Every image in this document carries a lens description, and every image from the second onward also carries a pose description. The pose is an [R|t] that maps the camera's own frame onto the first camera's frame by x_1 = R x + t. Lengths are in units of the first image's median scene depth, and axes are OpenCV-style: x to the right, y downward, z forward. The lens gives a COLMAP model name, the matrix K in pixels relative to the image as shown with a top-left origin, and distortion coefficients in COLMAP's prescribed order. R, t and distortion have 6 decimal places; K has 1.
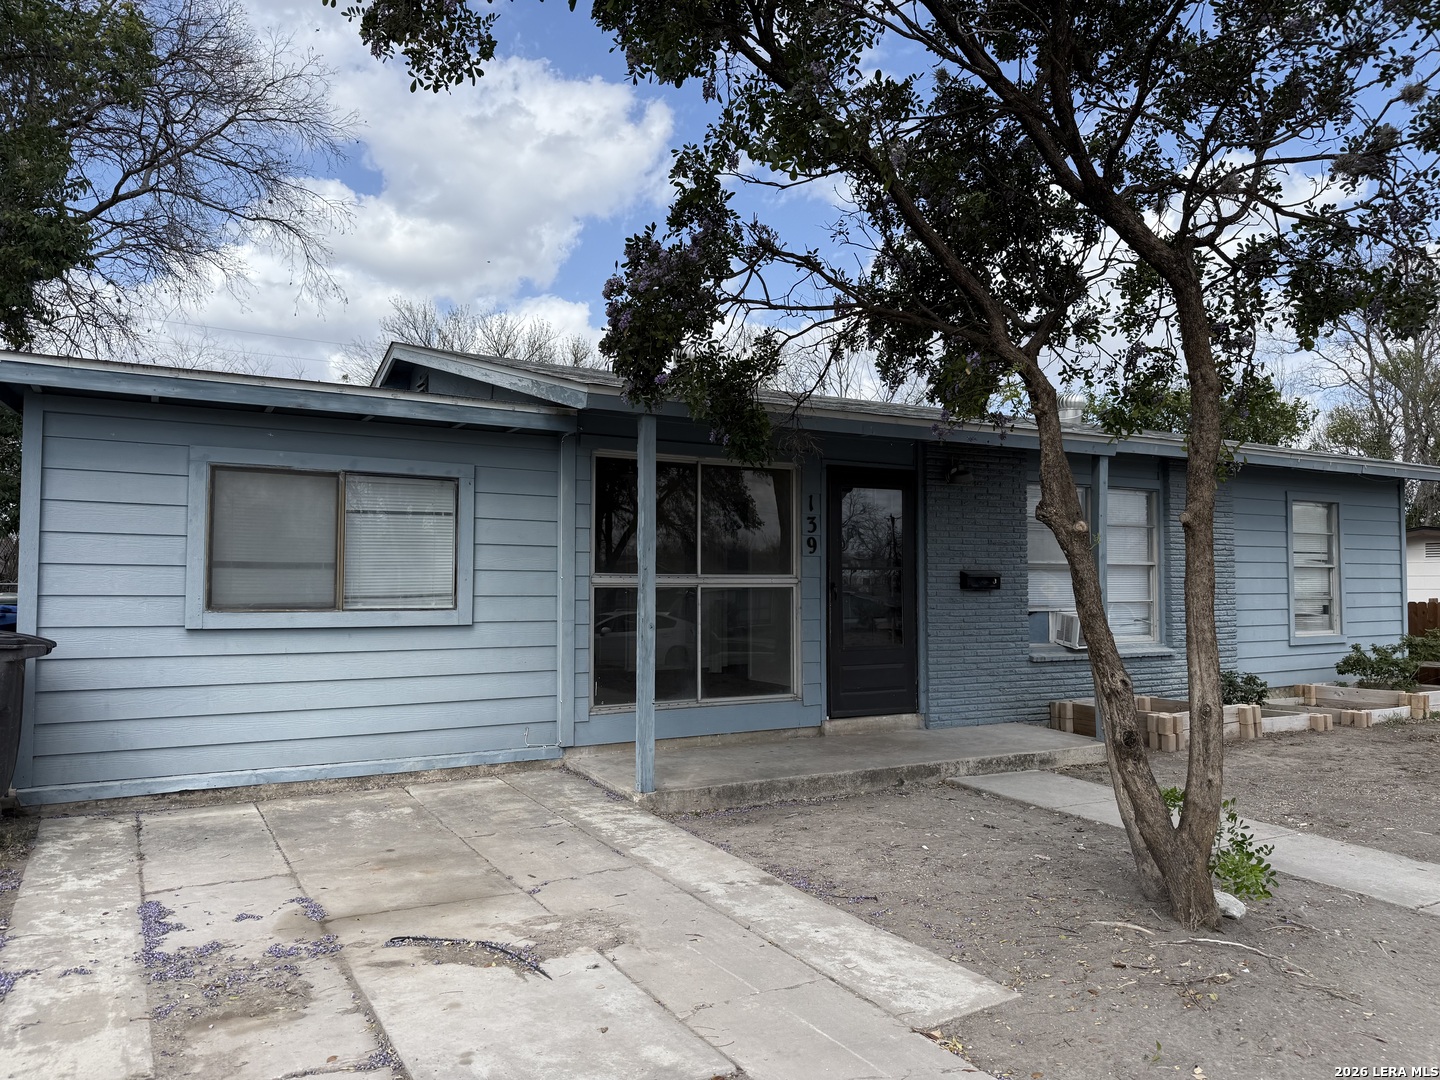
lens RADIAL K [[1004.8, 0, 720.0], [0, 1004.8, 540.0], [0, 0, 1]] dist [0.086090, -0.125552]
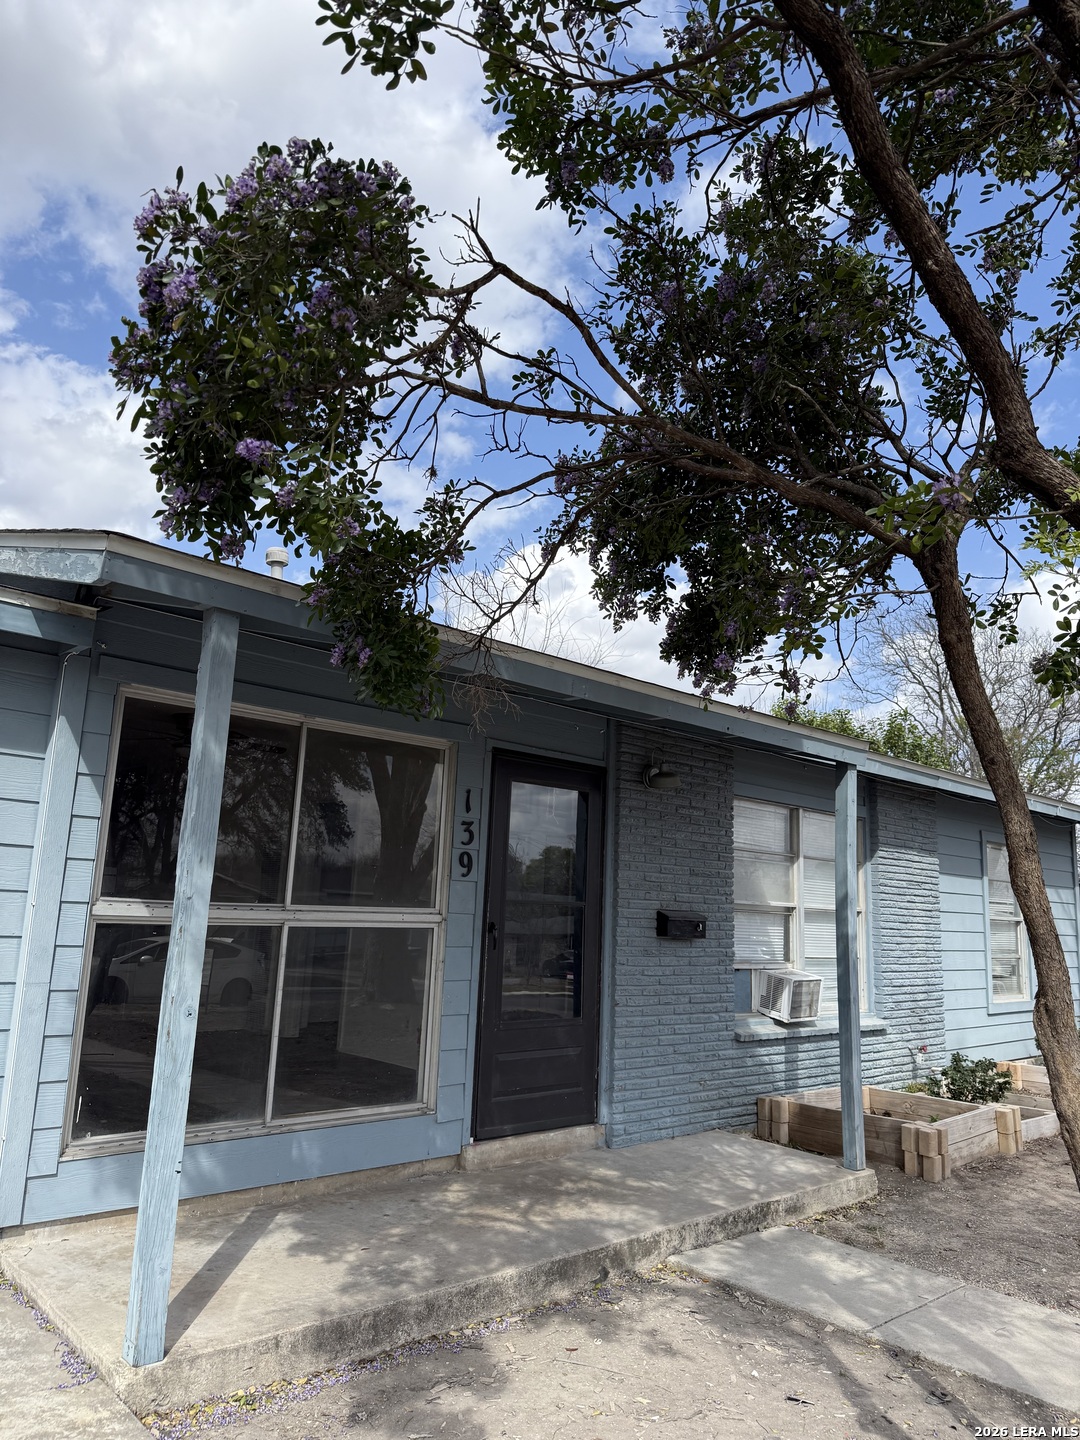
lens RADIAL K [[1004.5, 0, 546.3], [0, 1004.5, 710.8], [0, 0, 1]] dist [0.087505, -0.110255]
pose [[0.968945, 0.084955, 0.232225, -0.025418], [-0.049704, 0.986876, -0.153643, 0.005910], [-0.242230, 0.137329, 0.960451, 0.427009]]
